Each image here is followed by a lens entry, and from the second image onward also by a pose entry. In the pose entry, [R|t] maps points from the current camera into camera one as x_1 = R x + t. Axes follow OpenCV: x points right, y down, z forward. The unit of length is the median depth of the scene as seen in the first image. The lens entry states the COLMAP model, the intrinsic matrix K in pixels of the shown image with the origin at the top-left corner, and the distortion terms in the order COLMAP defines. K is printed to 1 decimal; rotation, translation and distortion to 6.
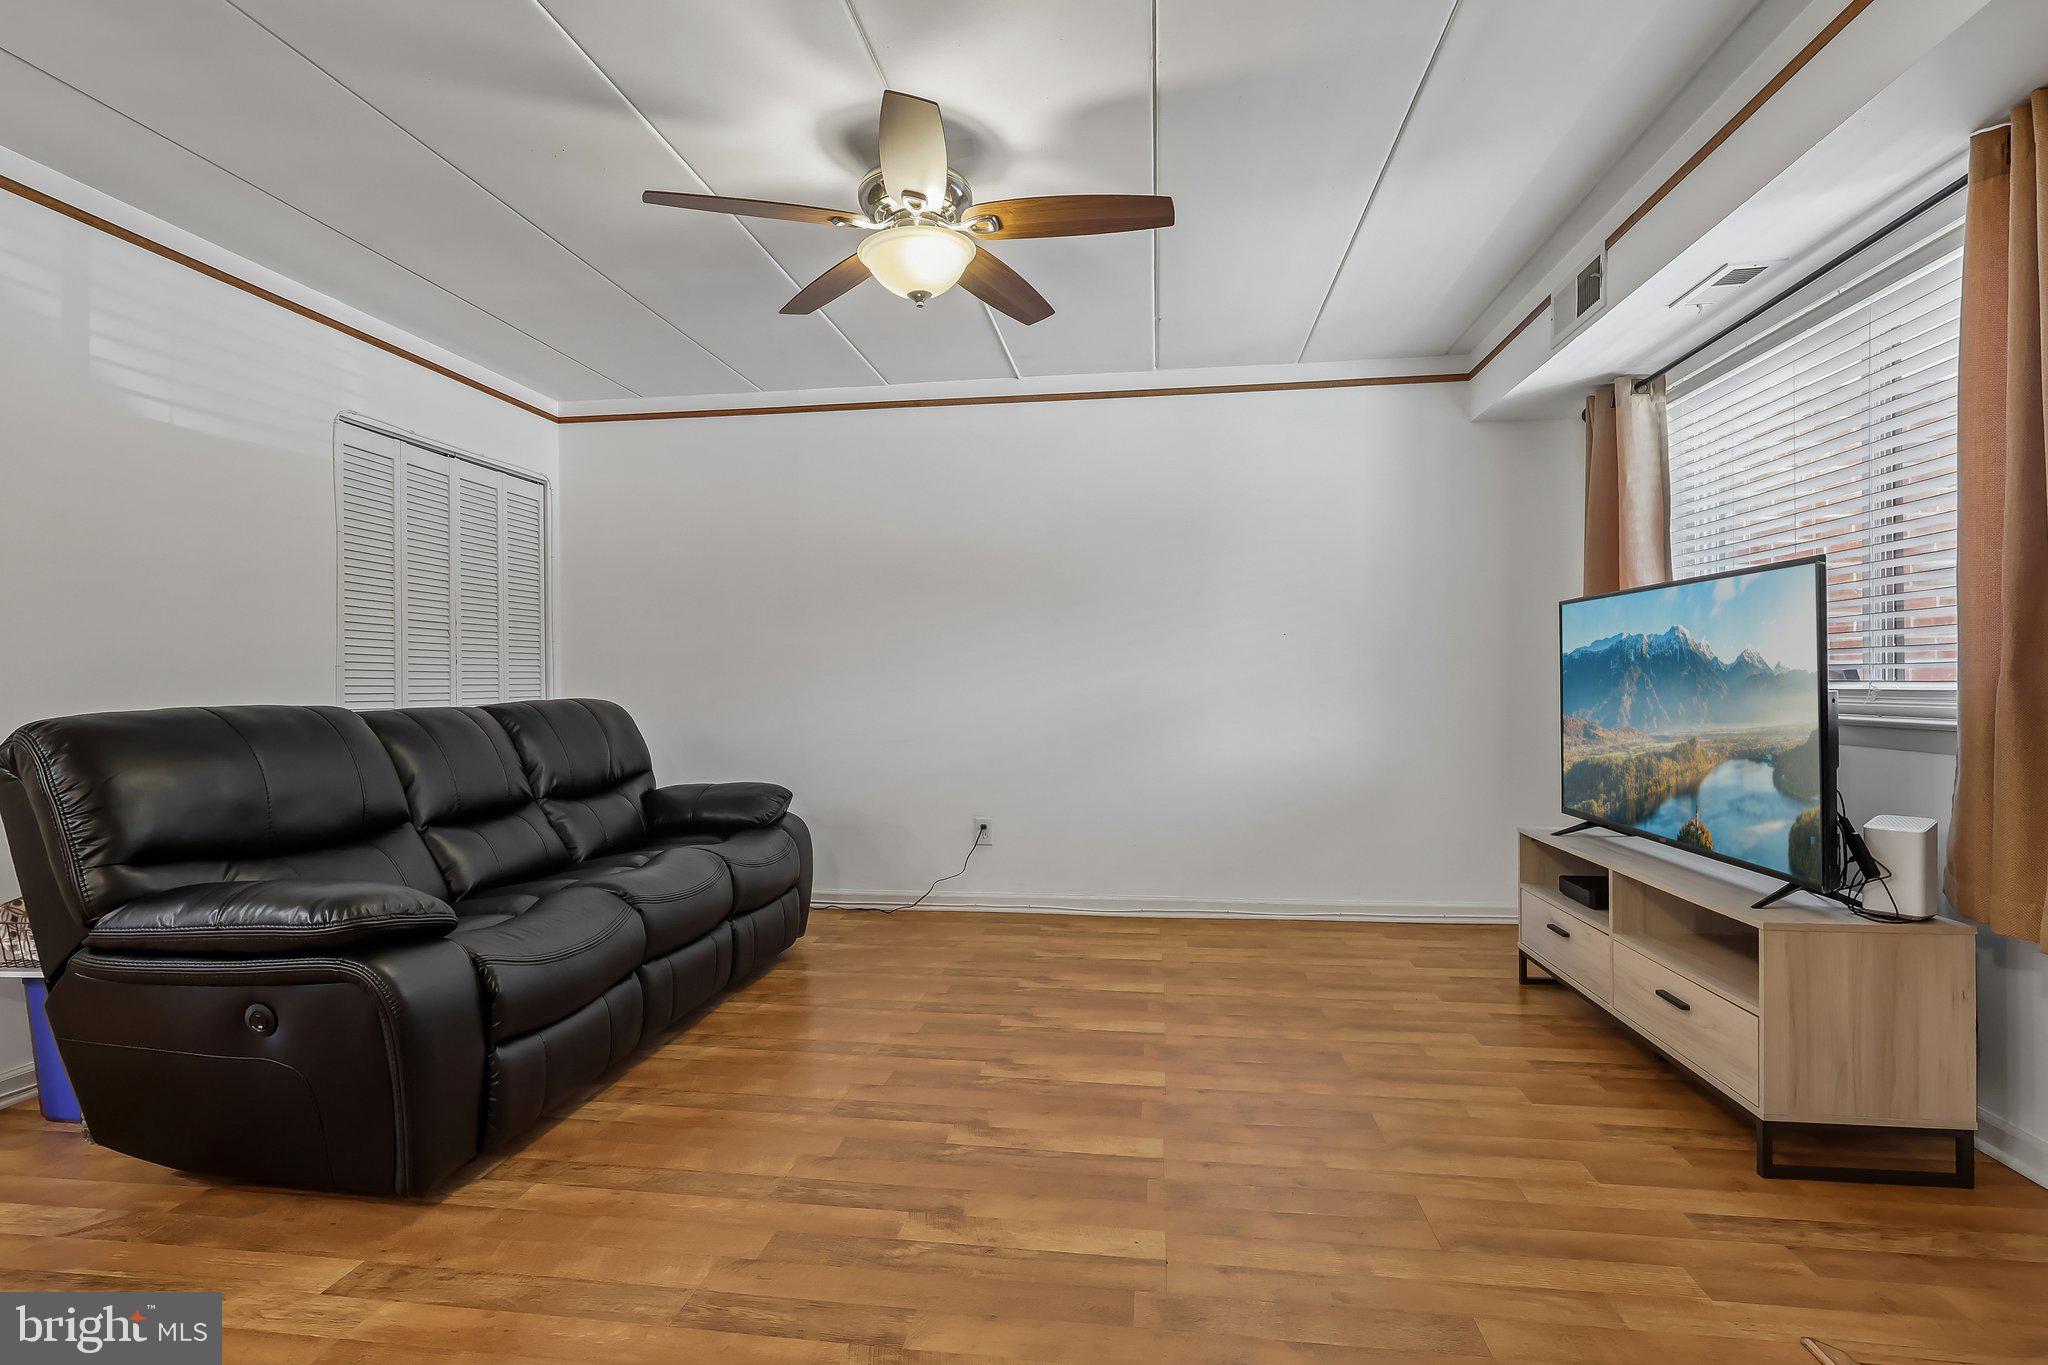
lens RADIAL K [[965.5, 0, 1035.6], [0, 965.5, 680.9], [0, 0, 1]] dist [0.001094, 0.001680]
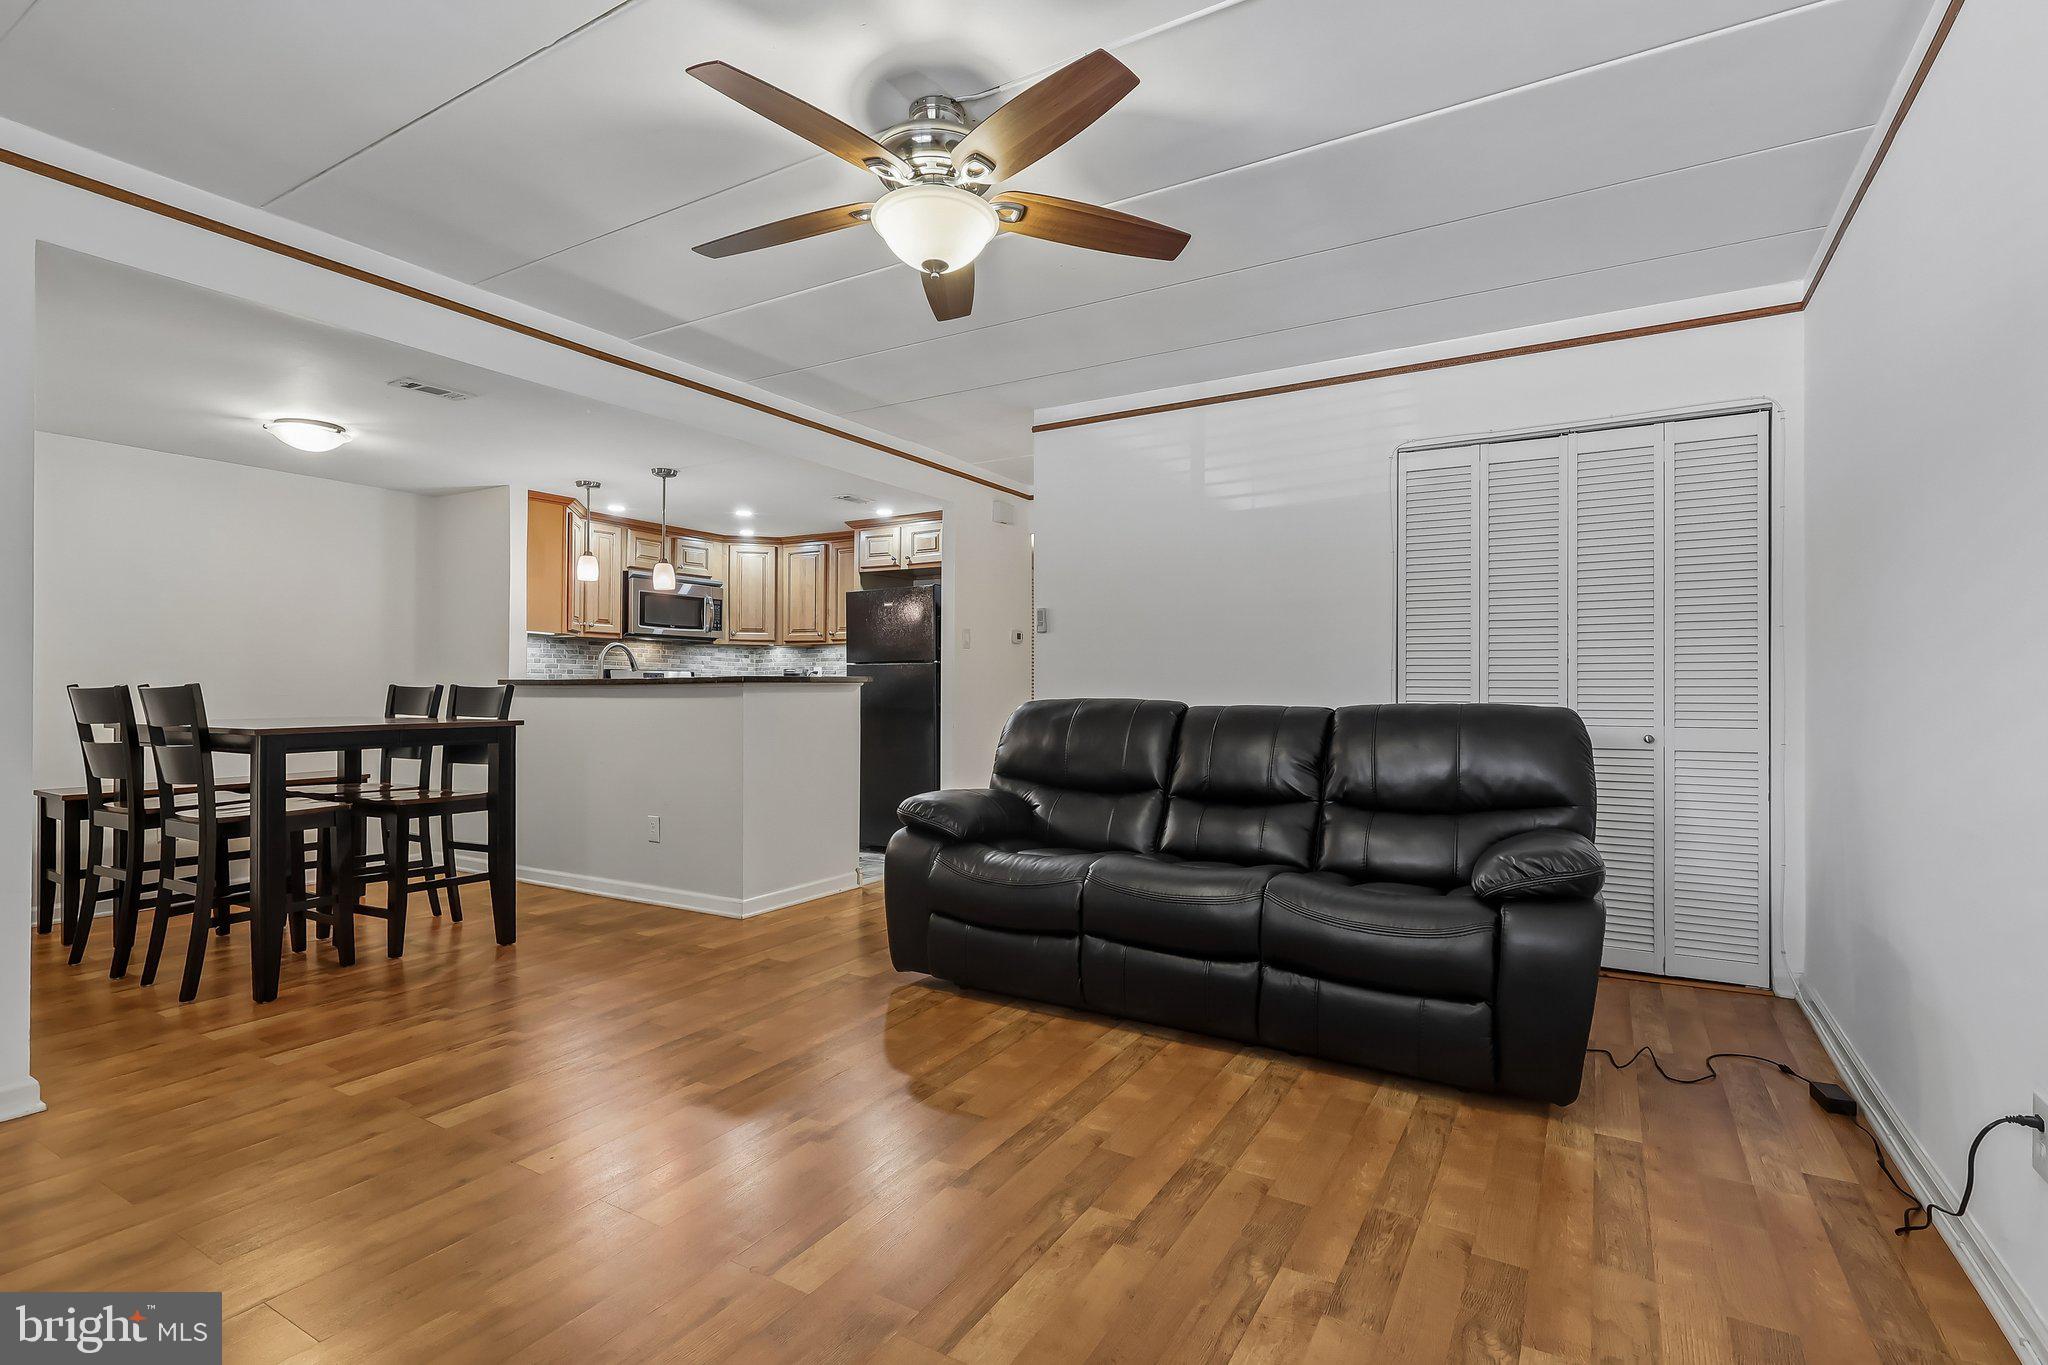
lens RADIAL K [[965.5, 0, 1027.9], [0, 965.5, 681.9], [0, 0, 1]] dist [0.001094, 0.001680]
pose [[-0.400995, -0.000241, -0.916080, 0.609952], [0.003050, 0.999994, -0.001598, -0.000004], [0.916075, -0.003434, -0.400992, 1.290917]]
